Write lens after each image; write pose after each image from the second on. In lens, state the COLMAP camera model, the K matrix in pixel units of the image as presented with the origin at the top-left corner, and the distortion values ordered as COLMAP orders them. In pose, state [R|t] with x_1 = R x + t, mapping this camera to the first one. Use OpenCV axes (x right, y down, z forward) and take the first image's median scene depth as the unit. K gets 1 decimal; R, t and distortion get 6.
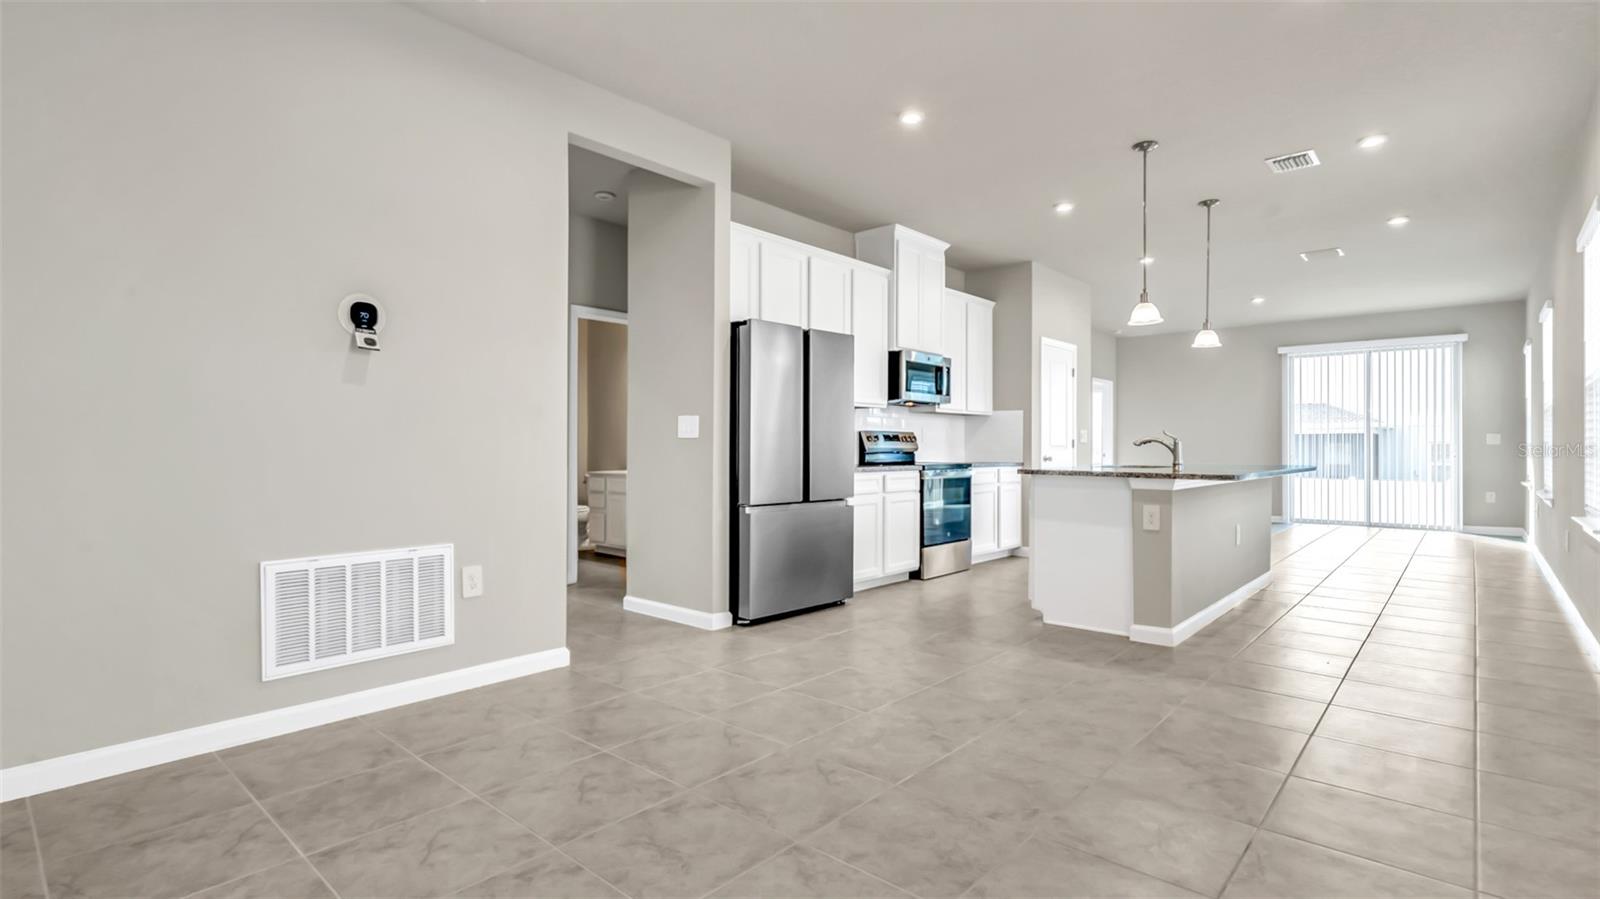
lens RADIAL K [[727.5, 0, 758.3], [0, 727.5, 450.2], [0, 0, 1]] dist [-0.018056, 0.000125]
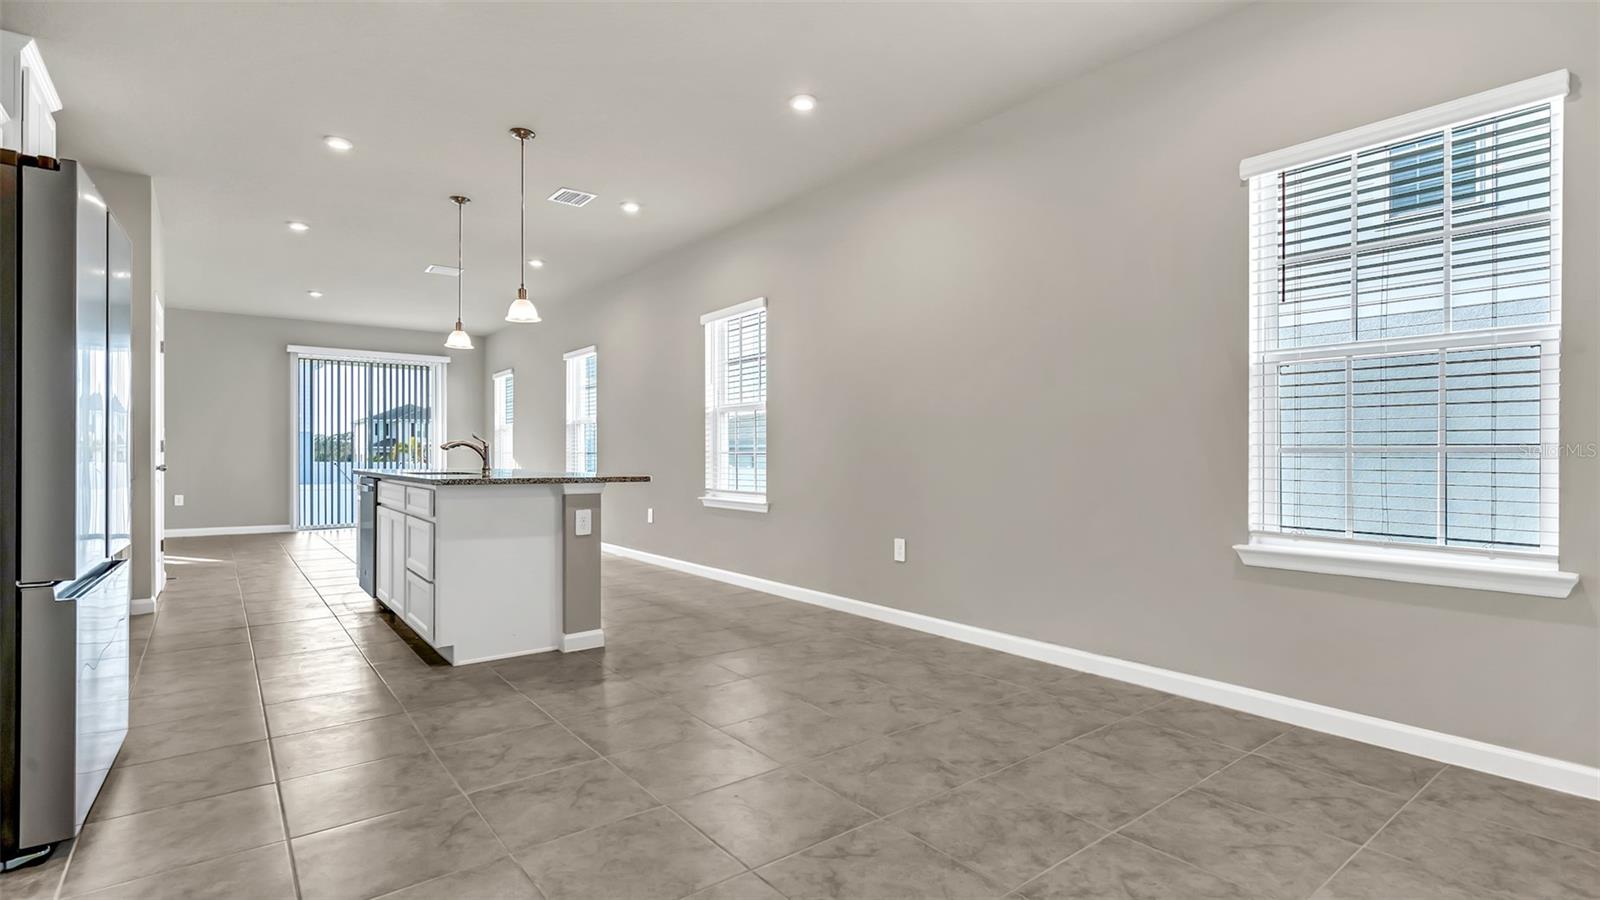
lens RADIAL K [[774.1, 0, 787.8], [0, 774.1, 450.4], [0, 0, 1]] dist [0.004899, 0.000050]
pose [[0.148593, 0.004835, 0.988887, -0.297649], [0.001212, 0.999986, -0.005072, 0.000005], [-0.988898, 0.001952, 0.148586, 0.359311]]
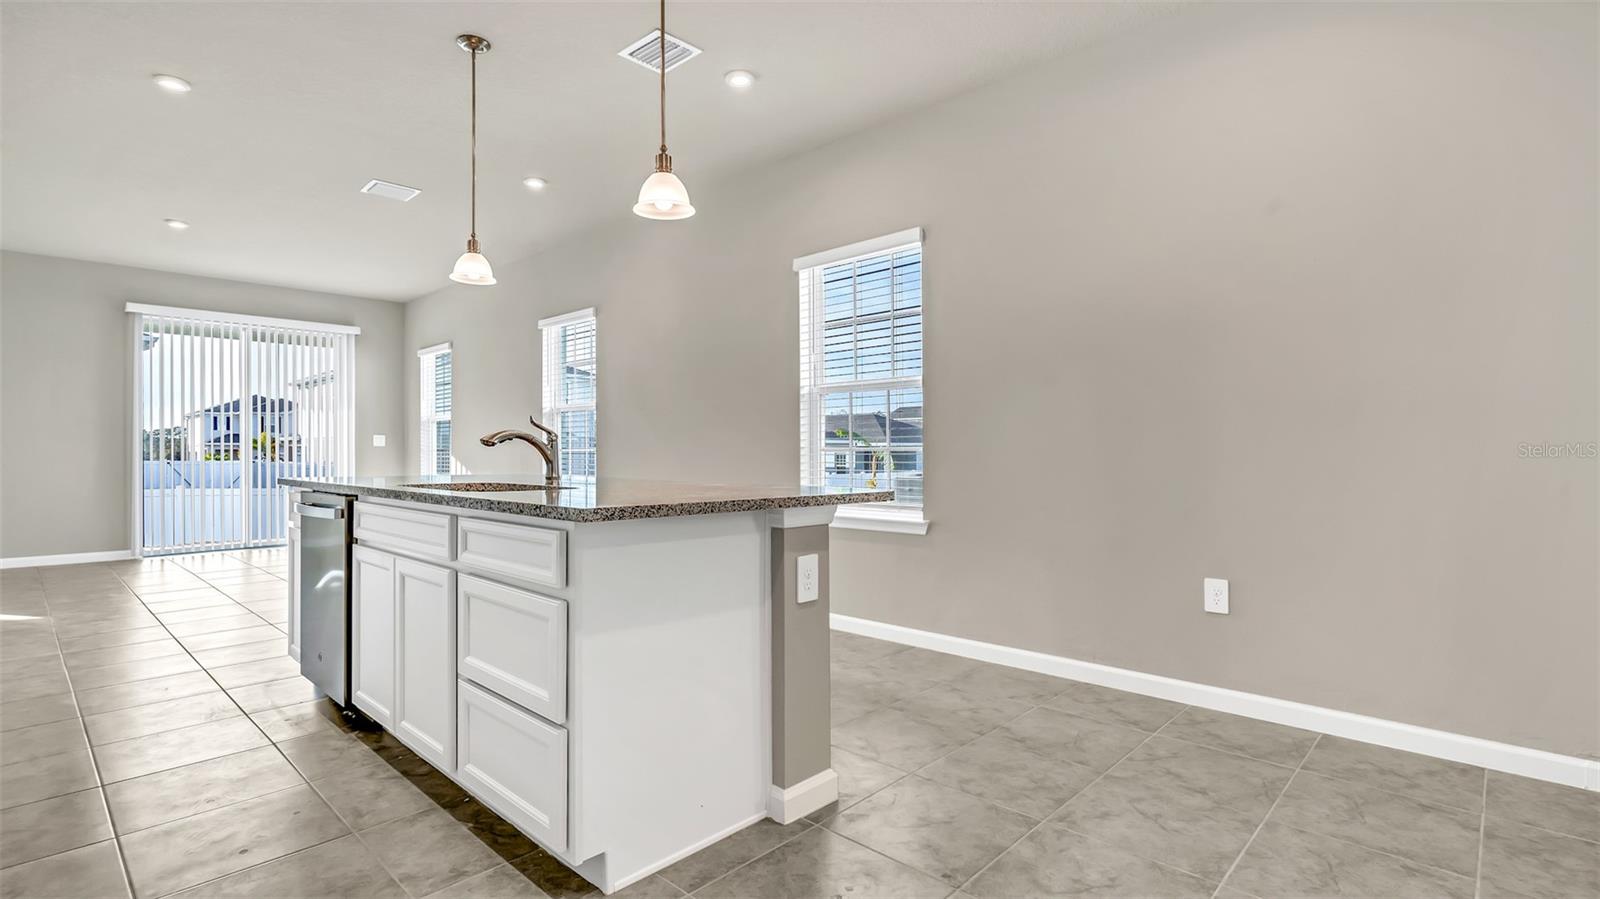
lens RADIAL K [[763.7, 0, 800.0], [0, 763.7, 449.5], [0, 0, 1]] dist [0.000500, 0.001652]
pose [[-0.020187, 0.000583, 0.999796, -0.017948], [0.003114, 0.999995, -0.000520, -0.001911], [-0.999791, 0.003103, -0.020189, 0.648261]]
